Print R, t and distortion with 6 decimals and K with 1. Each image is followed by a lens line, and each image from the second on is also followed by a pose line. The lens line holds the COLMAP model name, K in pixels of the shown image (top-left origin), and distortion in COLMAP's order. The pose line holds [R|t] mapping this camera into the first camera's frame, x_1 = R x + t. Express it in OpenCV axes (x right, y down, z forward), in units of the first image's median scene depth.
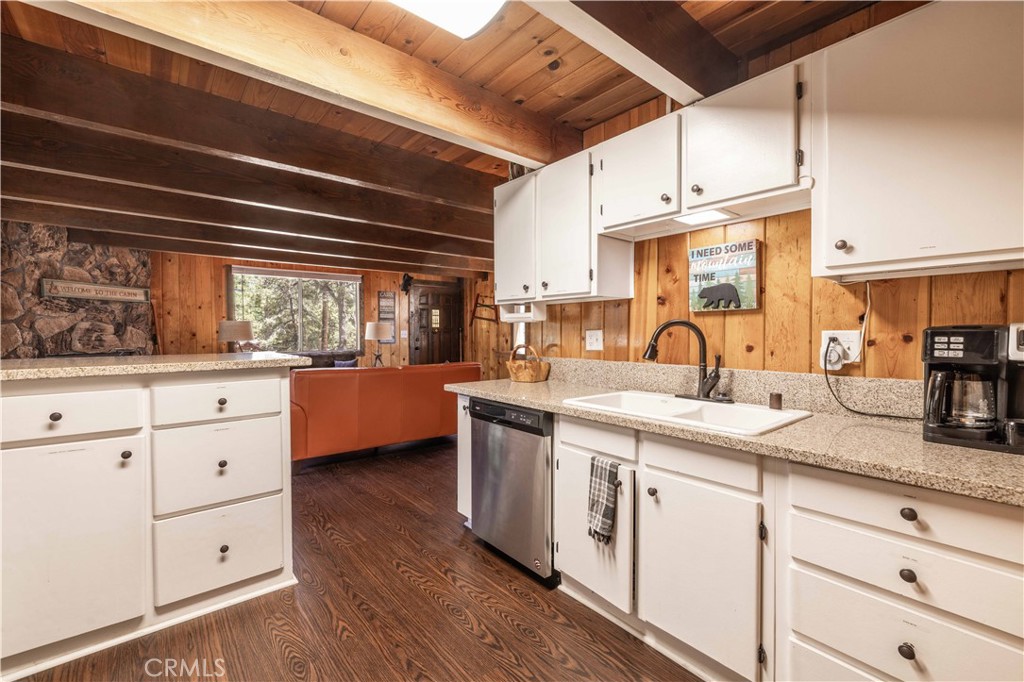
lens RADIAL K [[435.2, 0, 512.2], [0, 435.2, 338.6], [0, 0, 1]] dist [0.000818, -0.000239]
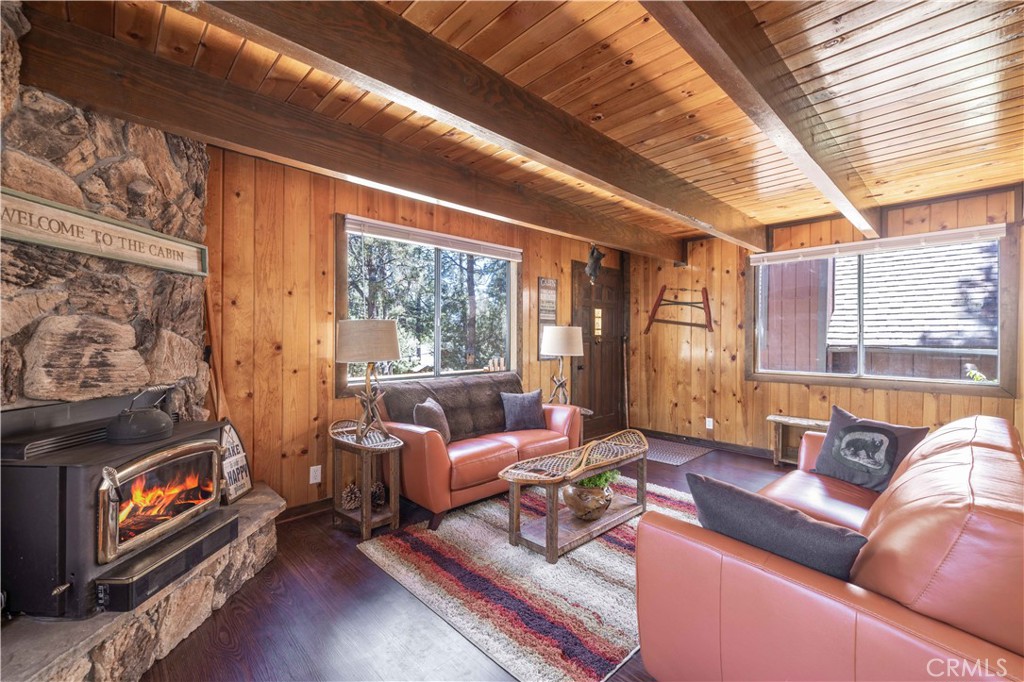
lens RADIAL K [[435.2, 0, 507.2], [0, 435.2, 336.3], [0, 0, 1]] dist [0.000818, -0.000239]
pose [[0.997756, 0.008347, 0.066439, -0.626087], [-0.006903, 0.999736, -0.021937, -0.015118], [-0.066604, 0.021429, 0.997549, 0.603607]]
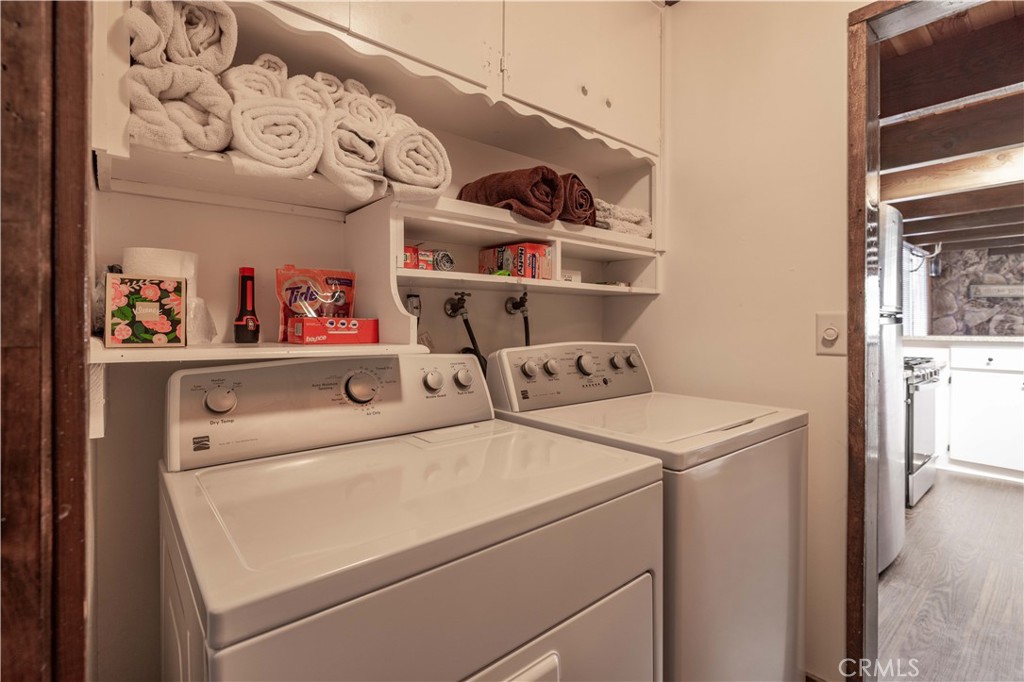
lens RADIAL K [[473.4, 0, 507.0], [0, 473.4, 330.3], [0, 0, 1]] dist [-0.005033, -0.000985]
pose [[-0.005032, 0.011110, -0.999926, 0.431068], [-0.016806, 0.999796, 0.011193, 0.016970], [0.999846, 0.016861, -0.004844, -0.462990]]
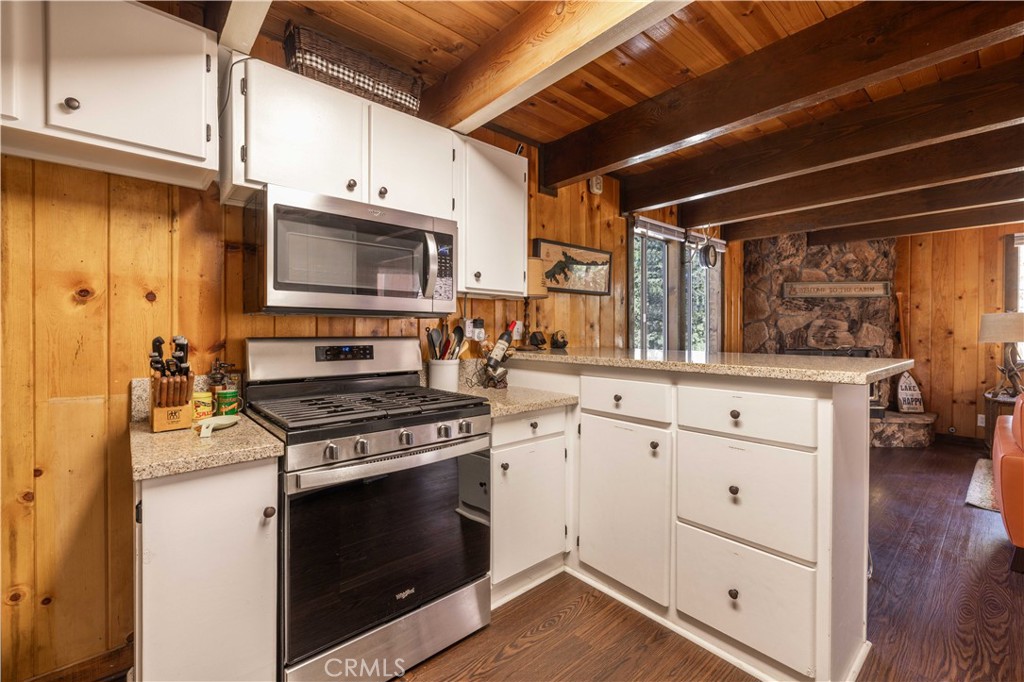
lens RADIAL K [[435.2, 0, 512.5], [0, 435.2, 336.7], [0, 0, 1]] dist [0.000818, -0.000239]
pose [[0.021251, 0.018237, -0.999608, 0.057031], [-0.015348, 0.999722, 0.017912, -0.003907], [0.999656, 0.014961, 0.021525, 0.230025]]
